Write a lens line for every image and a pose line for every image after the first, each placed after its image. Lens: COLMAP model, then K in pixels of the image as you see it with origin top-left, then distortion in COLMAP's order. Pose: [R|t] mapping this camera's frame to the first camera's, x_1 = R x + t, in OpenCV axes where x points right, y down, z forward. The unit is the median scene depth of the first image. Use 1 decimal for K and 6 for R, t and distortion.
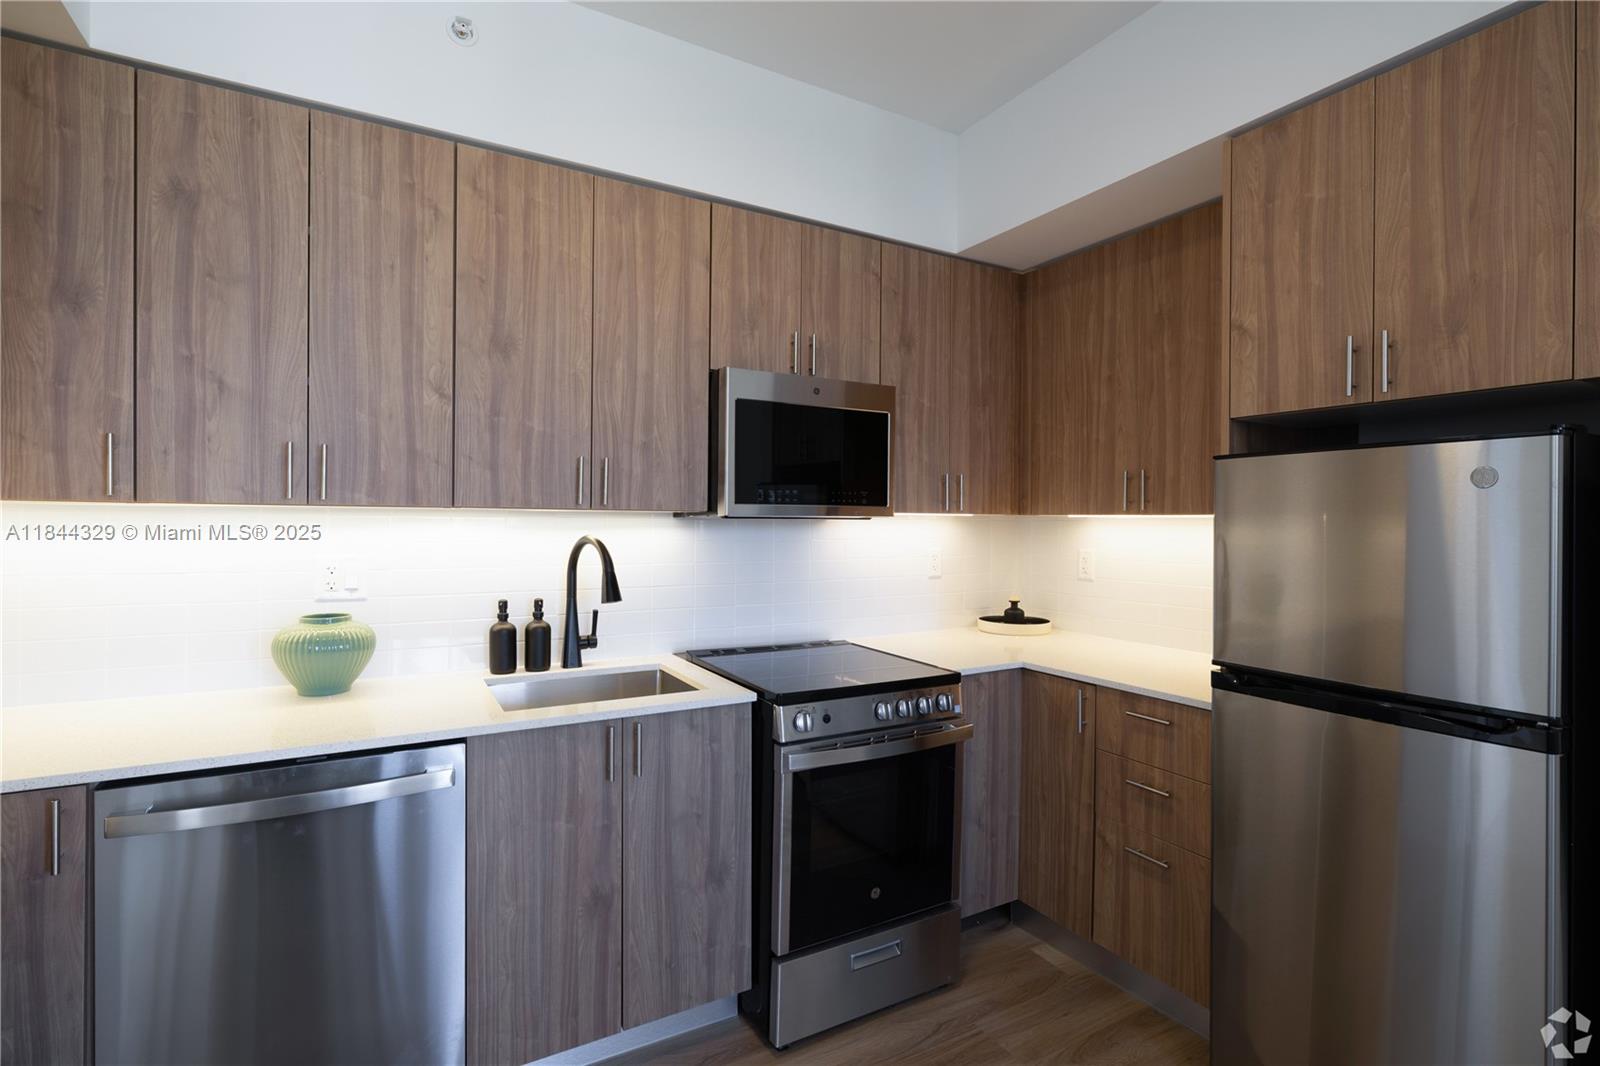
lens RADIAL K [[748.2, 0, 808.2], [0, 748.2, 525.6], [0, 0, 1]] dist [-0.011698, 0.004142]
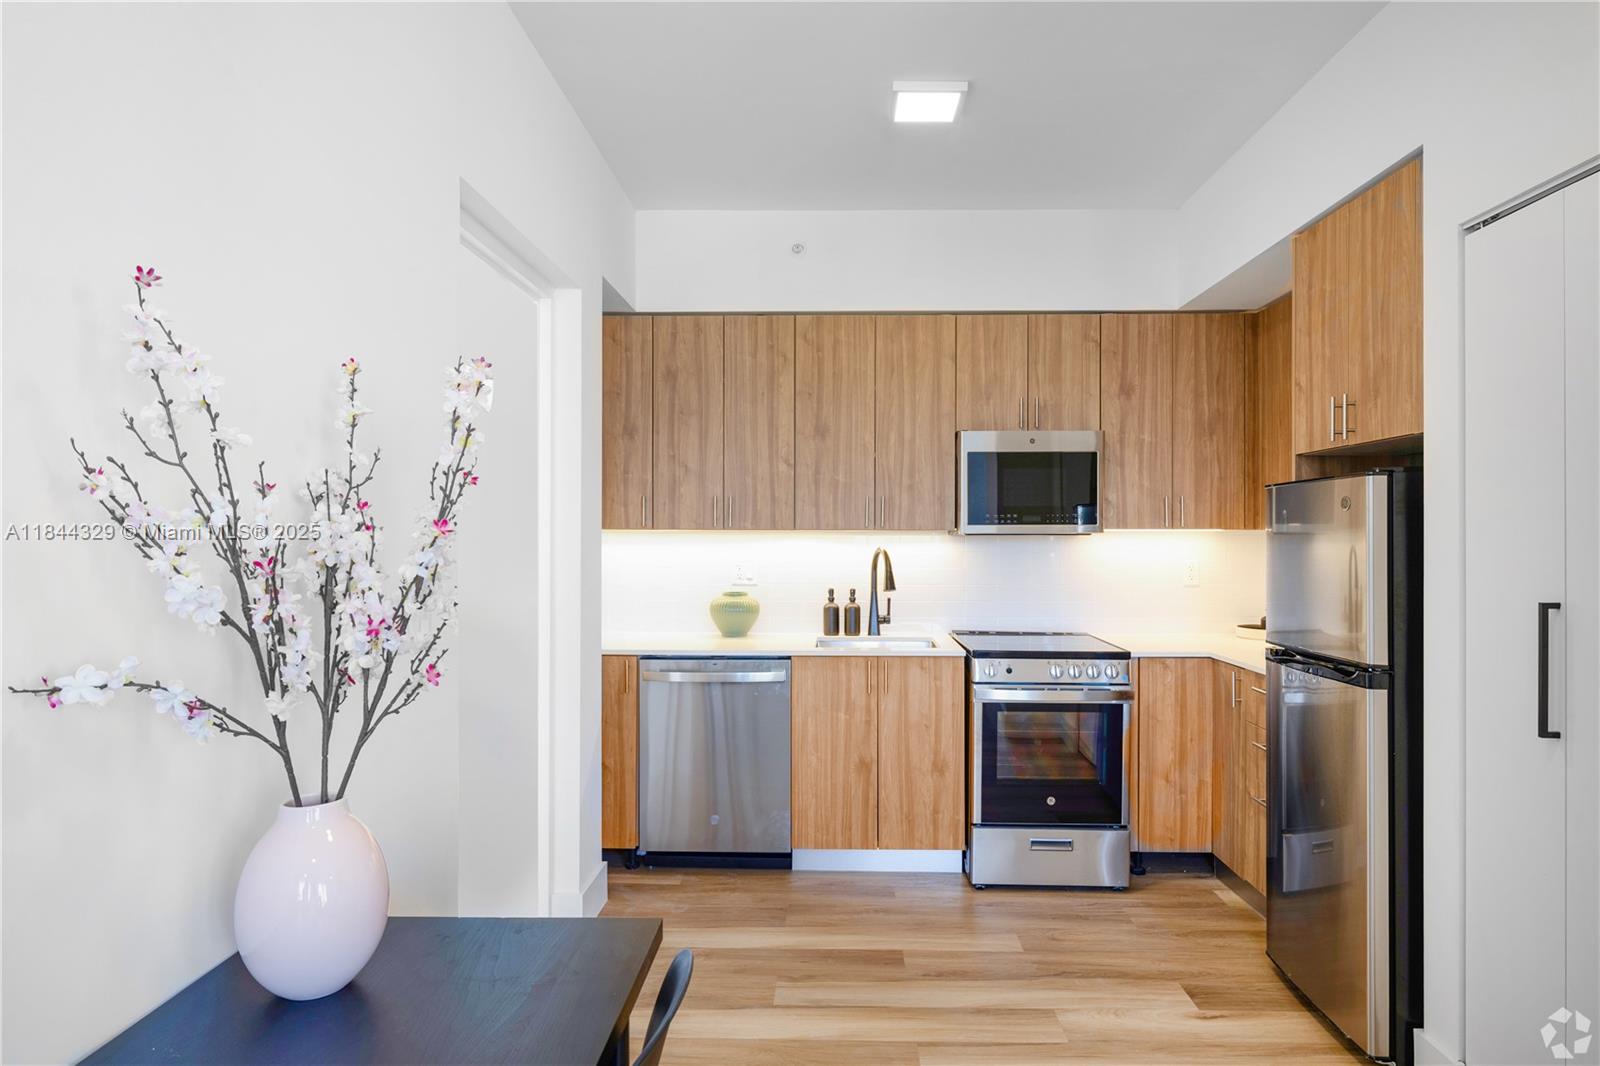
lens RADIAL K [[923.4, 0, 801.5], [0, 923.4, 535.8], [0, 0, 1]] dist [0.006587, 0.000323]
pose [[0.842186, -0.007584, -0.539134, 0.665966], [0.002449, 0.999945, -0.010240, 0.010270], [0.539182, 0.007304, 0.842158, -0.757405]]
